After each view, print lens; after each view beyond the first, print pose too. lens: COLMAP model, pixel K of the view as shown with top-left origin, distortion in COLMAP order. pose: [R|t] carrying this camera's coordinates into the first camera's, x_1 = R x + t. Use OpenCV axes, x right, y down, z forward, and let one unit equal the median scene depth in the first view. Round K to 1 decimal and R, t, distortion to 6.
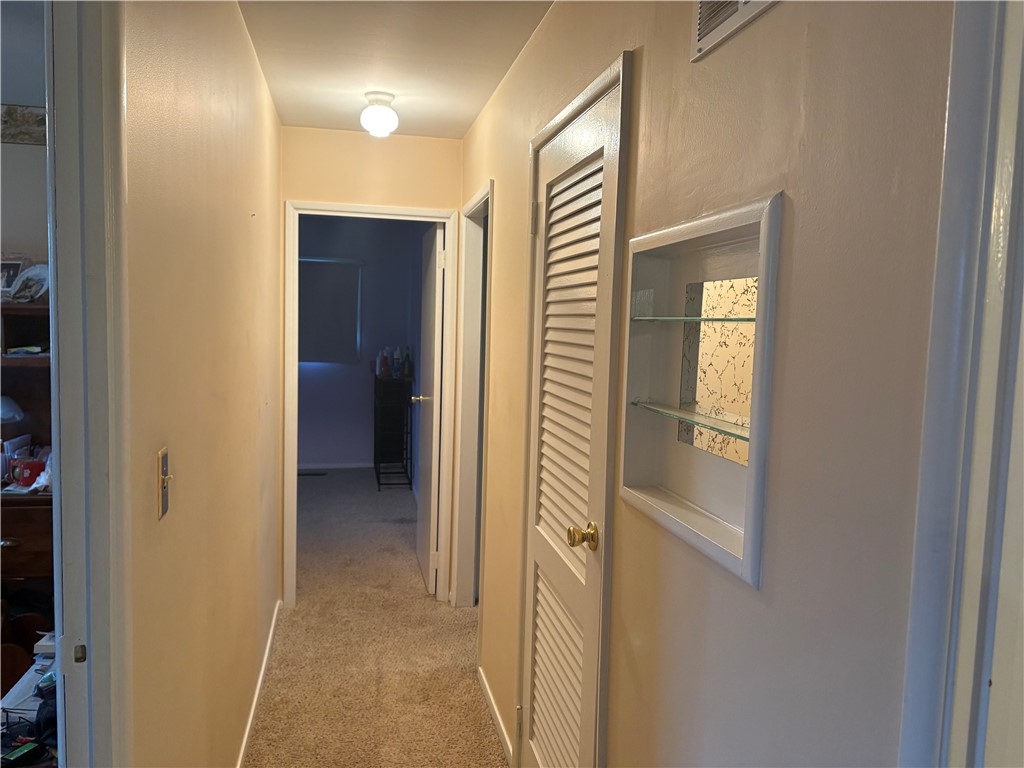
lens RADIAL K [[781.5, 0, 508.7], [0, 781.5, 385.5], [0, 0, 1]] dist [0.008644, 0.001542]
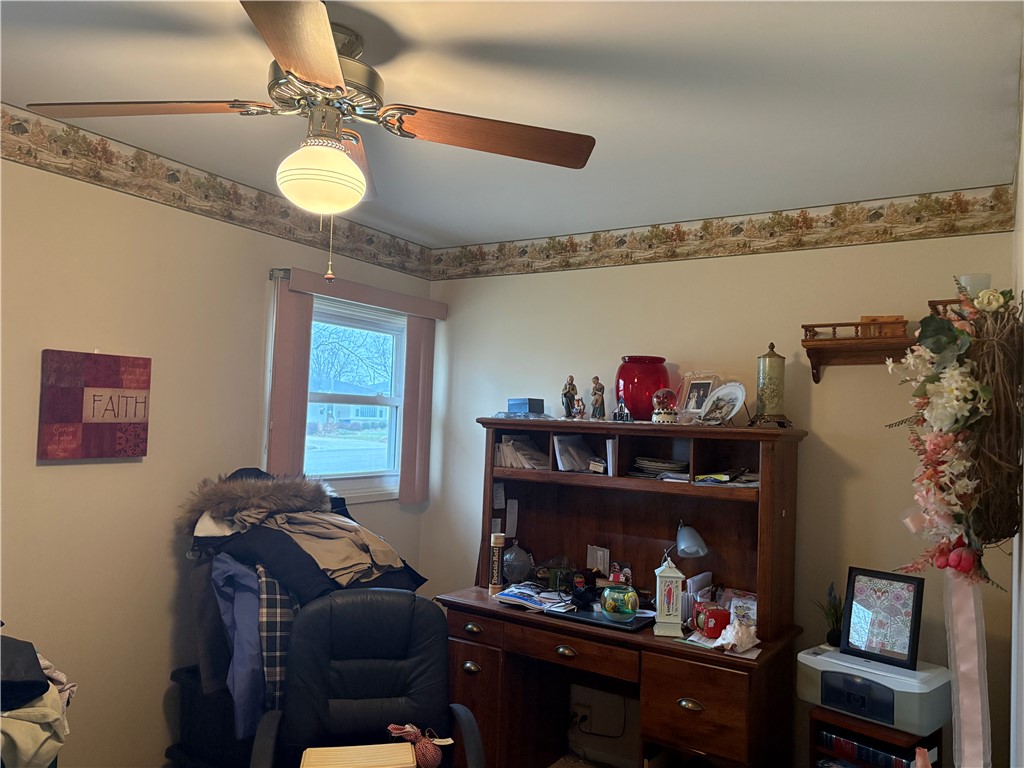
lens RADIAL K [[781.5, 0, 510.8], [0, 781.5, 383.1], [0, 0, 1]] dist [0.008644, 0.001542]
pose [[0.723475, -0.038163, -0.689295, -0.166164], [-0.069891, 0.989292, -0.128129, -0.022033], [0.686803, 0.140873, 0.713061, 0.193031]]
